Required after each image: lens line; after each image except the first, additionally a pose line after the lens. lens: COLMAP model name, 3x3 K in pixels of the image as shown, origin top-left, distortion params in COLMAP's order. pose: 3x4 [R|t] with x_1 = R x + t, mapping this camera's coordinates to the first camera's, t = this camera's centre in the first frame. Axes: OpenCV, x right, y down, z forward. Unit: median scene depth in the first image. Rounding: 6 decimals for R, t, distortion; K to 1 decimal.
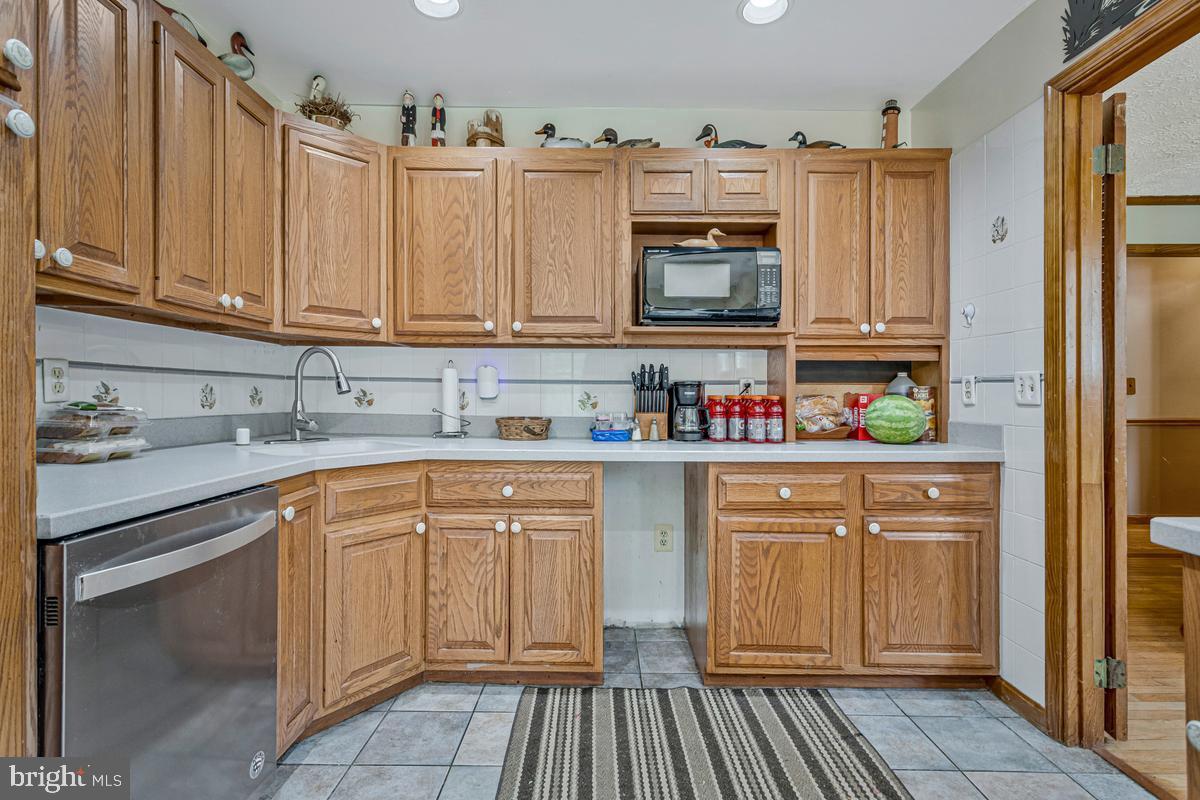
lens RADIAL K [[586.2, 0, 590.5], [0, 586.2, 384.8], [0, 0, 1]] dist [0.001847, 0.002446]
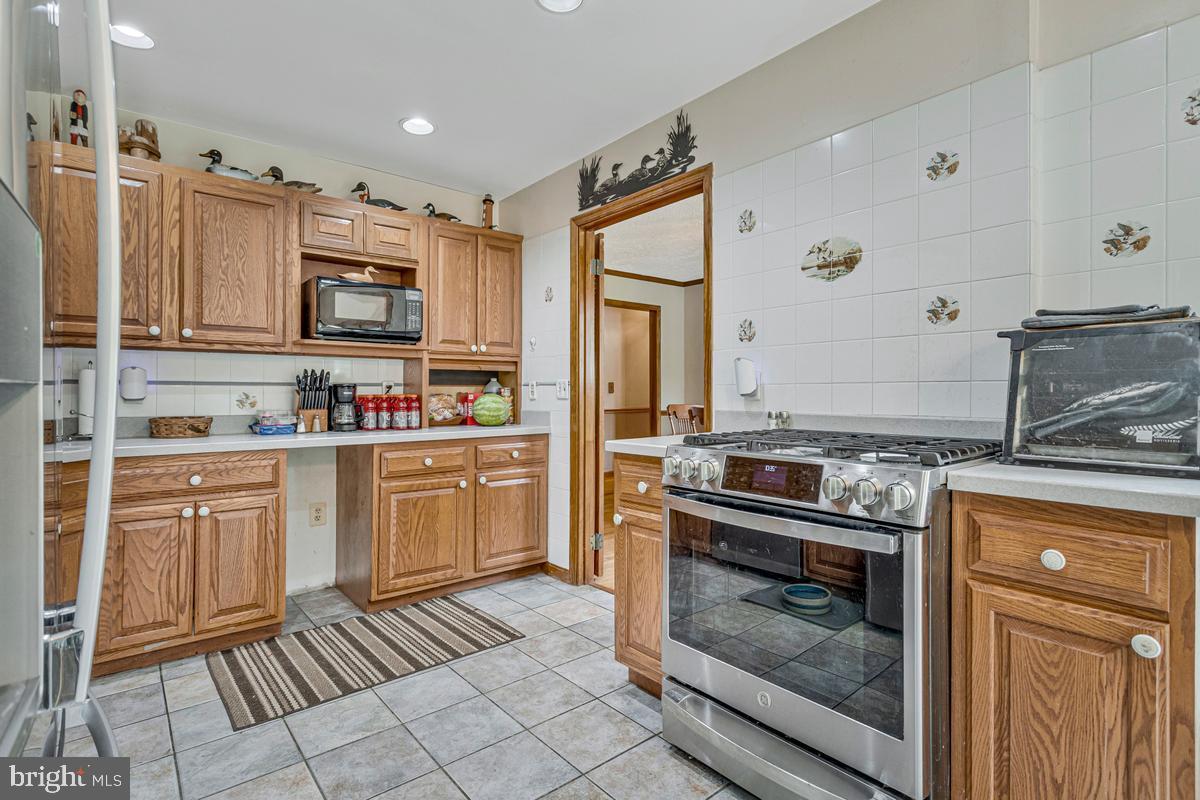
lens RADIAL K [[586.2, 0, 605.7], [0, 586.2, 397.5], [0, 0, 1]] dist [0.001847, 0.002446]
pose [[0.750279, -0.010958, 0.661031, -0.266356], [-0.003175, 0.999791, 0.020178, -0.004051], [-0.661114, -0.017238, 0.750087, -0.336126]]
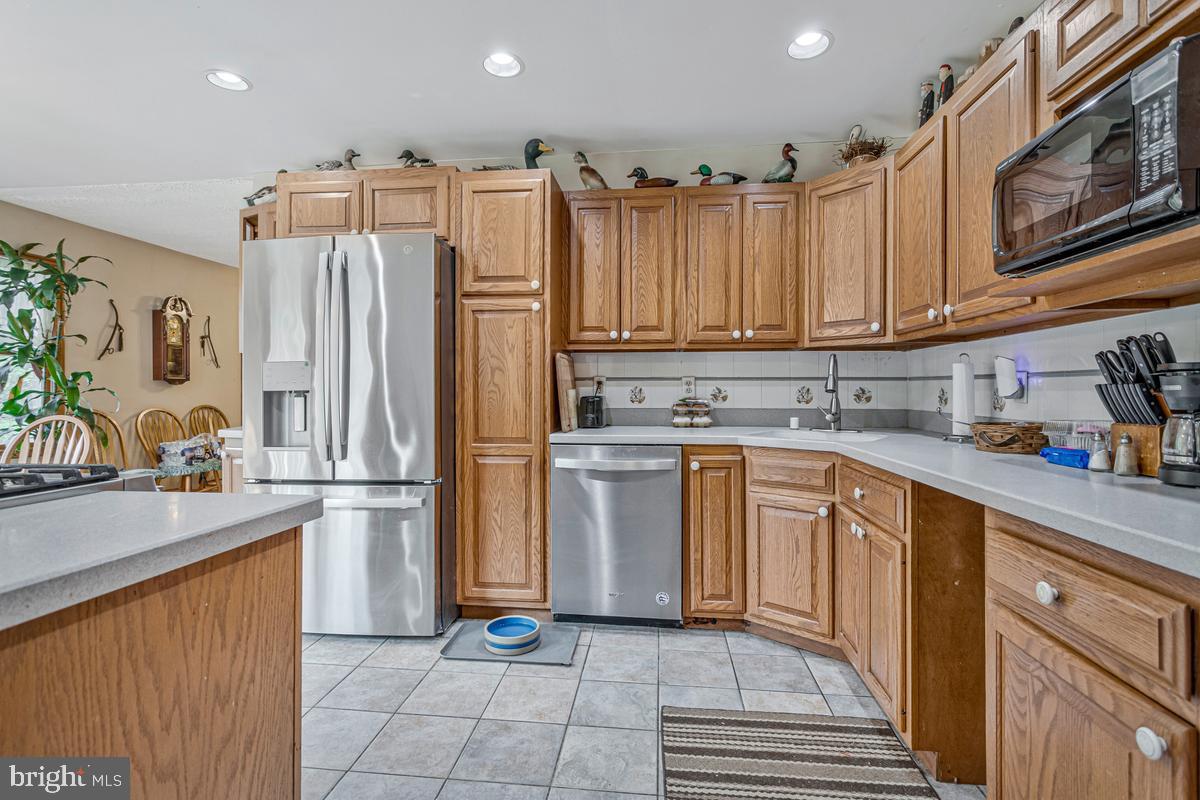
lens RADIAL K [[586.2, 0, 600.3], [0, 586.2, 391.5], [0, 0, 1]] dist [0.001847, 0.002446]
pose [[-0.096927, -0.009319, -0.995248, 0.790092], [0.011452, 0.999880, -0.010478, 0.019883], [0.995226, -0.012413, -0.096808, 0.637242]]
